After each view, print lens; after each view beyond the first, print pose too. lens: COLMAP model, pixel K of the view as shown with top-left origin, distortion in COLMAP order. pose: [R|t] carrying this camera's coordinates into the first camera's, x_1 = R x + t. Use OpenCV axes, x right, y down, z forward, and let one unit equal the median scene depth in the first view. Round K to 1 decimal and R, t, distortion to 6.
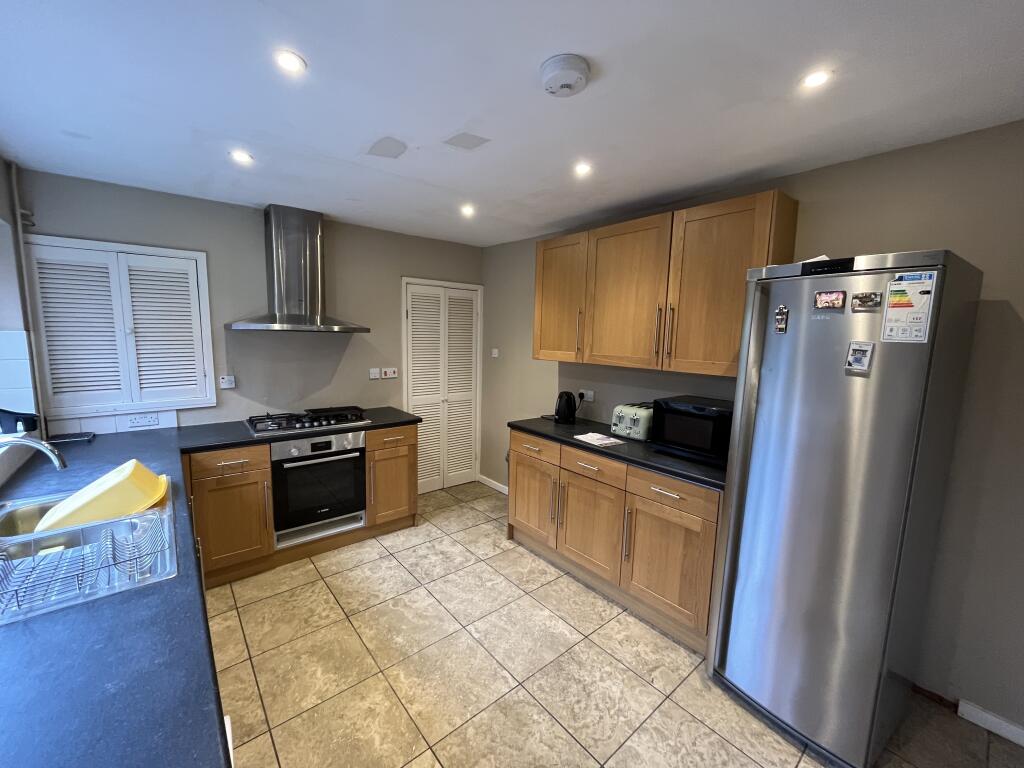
lens RADIAL K [[415.4, 0, 510.0], [0, 415.4, 384.5], [0, 0, 1]] dist [-0.003799, -0.000980]
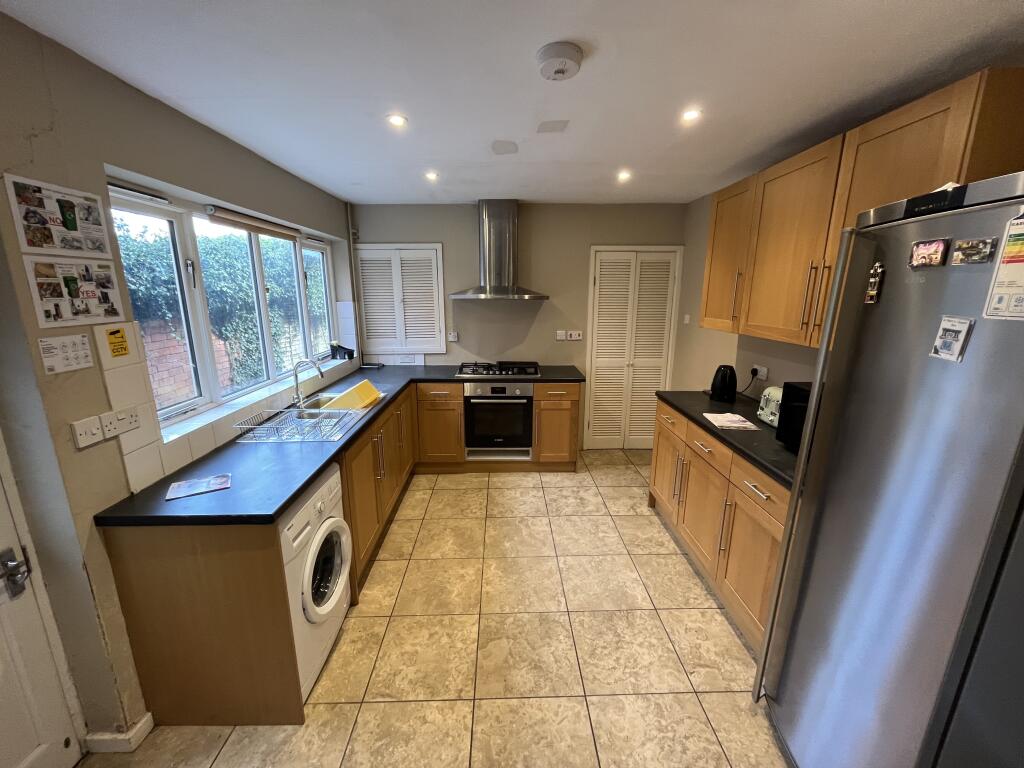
lens RADIAL K [[415.4, 0, 510.0], [0, 415.4, 384.5], [0, 0, 1]] dist [-0.003799, -0.000980]
pose [[0.779756, 0.116394, -0.615169, 0.383400], [-0.060125, 0.991947, 0.111471, -0.015358], [0.623190, -0.049933, 0.780475, 0.023464]]
